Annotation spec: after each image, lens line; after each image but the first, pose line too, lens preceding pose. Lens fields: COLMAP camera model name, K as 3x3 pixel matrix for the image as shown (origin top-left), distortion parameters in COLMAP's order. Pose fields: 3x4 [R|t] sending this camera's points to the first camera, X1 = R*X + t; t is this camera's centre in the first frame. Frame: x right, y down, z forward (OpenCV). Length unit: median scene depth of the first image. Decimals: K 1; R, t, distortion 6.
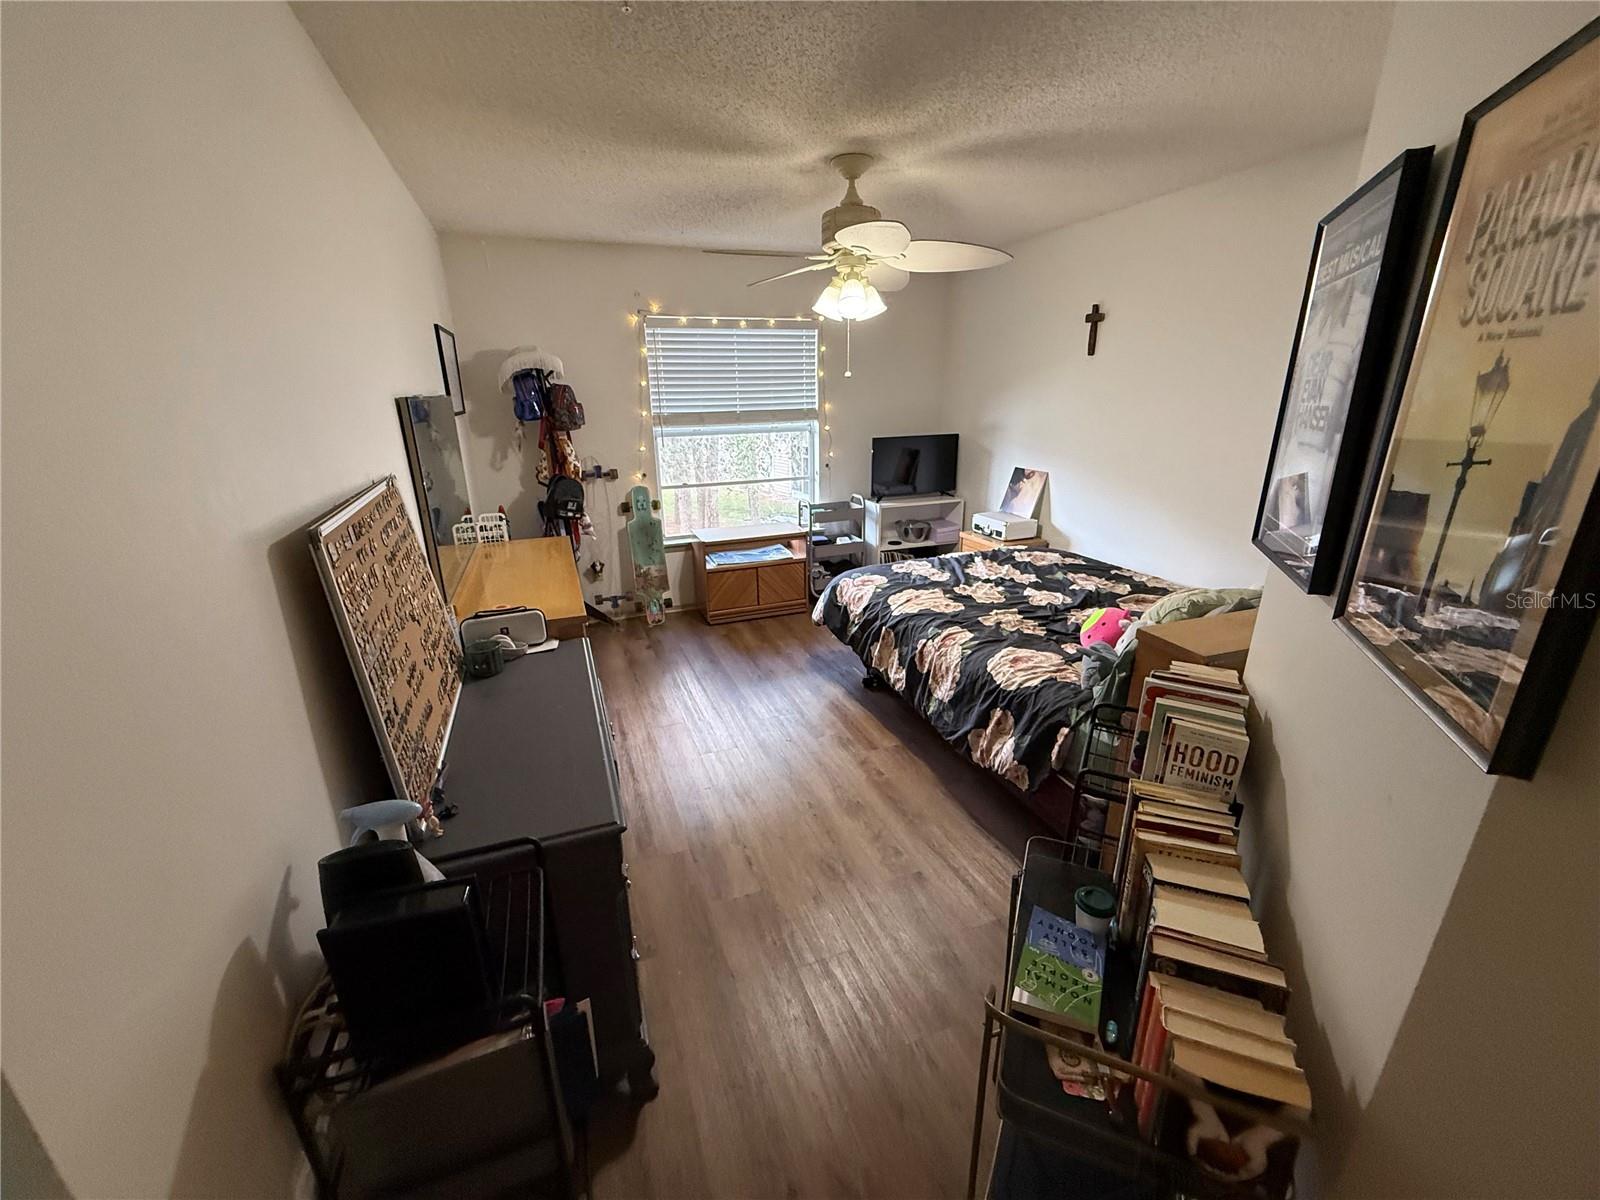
lens RADIAL K [[636.1, 0, 794.3], [0, 636.1, 603.3], [0, 0, 1]] dist [0.000253, 0.000325]
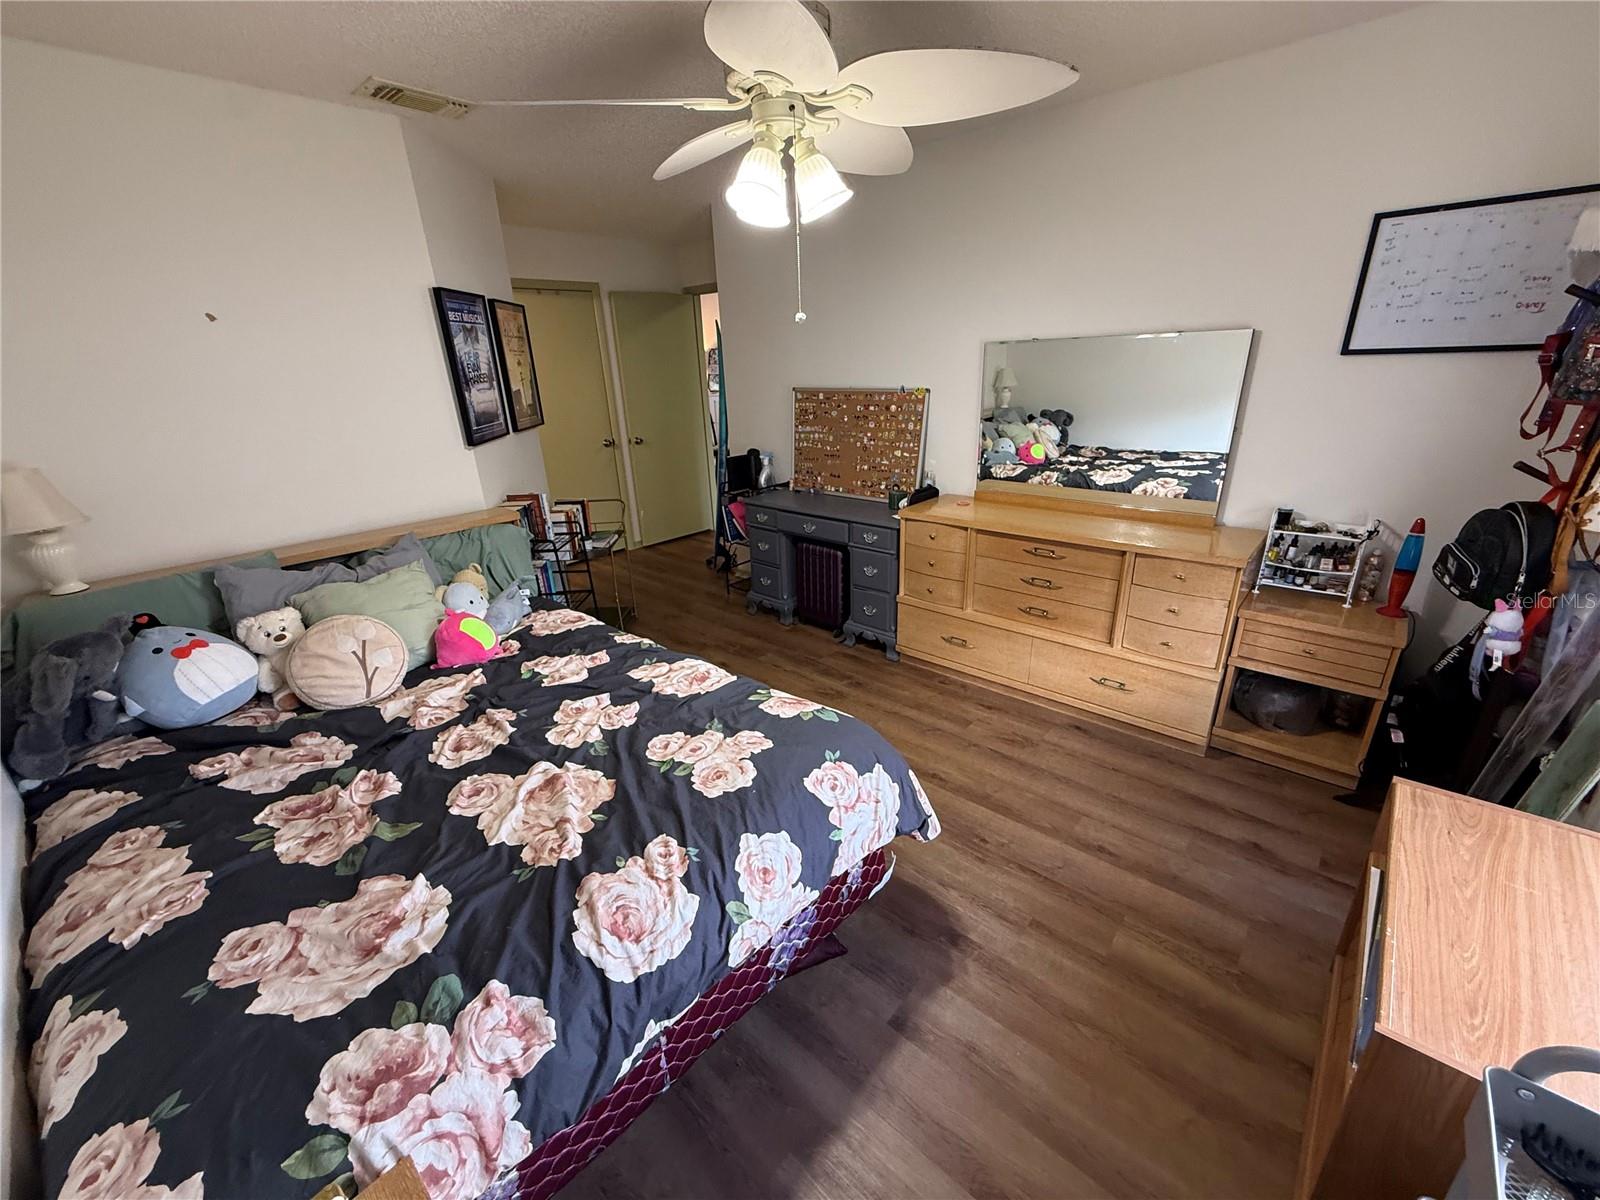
lens RADIAL K [[636.1, 0, 794.3], [0, 636.1, 603.3], [0, 0, 1]] dist [0.000253, 0.000325]
pose [[-0.895186, 0.189739, -0.403288, 0.319914], [-0.096065, 0.801445, 0.590303, -0.416191], [0.435216, 0.567173, -0.699215, 1.324073]]
